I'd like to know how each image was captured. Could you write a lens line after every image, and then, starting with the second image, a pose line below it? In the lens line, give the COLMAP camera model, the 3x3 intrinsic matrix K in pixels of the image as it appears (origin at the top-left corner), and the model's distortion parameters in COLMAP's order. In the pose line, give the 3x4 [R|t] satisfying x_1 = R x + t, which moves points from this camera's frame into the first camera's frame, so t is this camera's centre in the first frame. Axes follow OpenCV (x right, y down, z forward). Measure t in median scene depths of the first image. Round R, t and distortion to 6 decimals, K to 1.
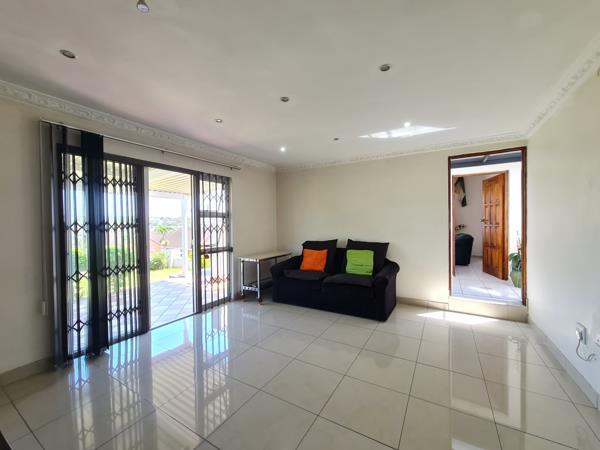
lens RADIAL K [[245.7, 0, 298.1], [0, 245.7, 225.4], [0, 0, 1]] dist [-0.008797, 0.000160]
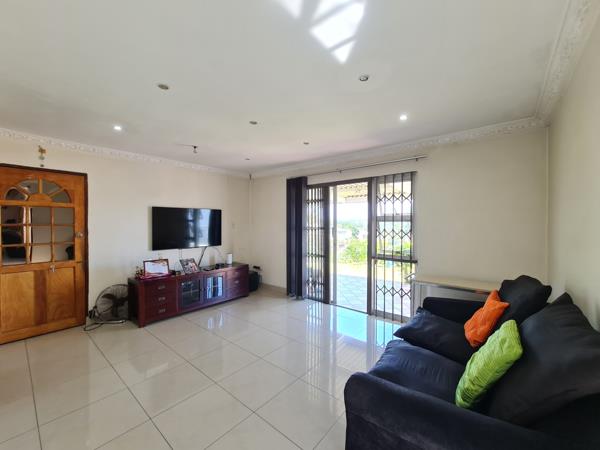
lens RADIAL K [[245.7, 0, 298.1], [0, 245.7, 225.4], [0, 0, 1]] dist [-0.008797, 0.000160]
pose [[-0.160522, 0.015058, -0.986917, 0.623743], [-0.013049, 0.999764, 0.017377, -0.030075], [0.986946, 0.015667, -0.160288, 0.820480]]
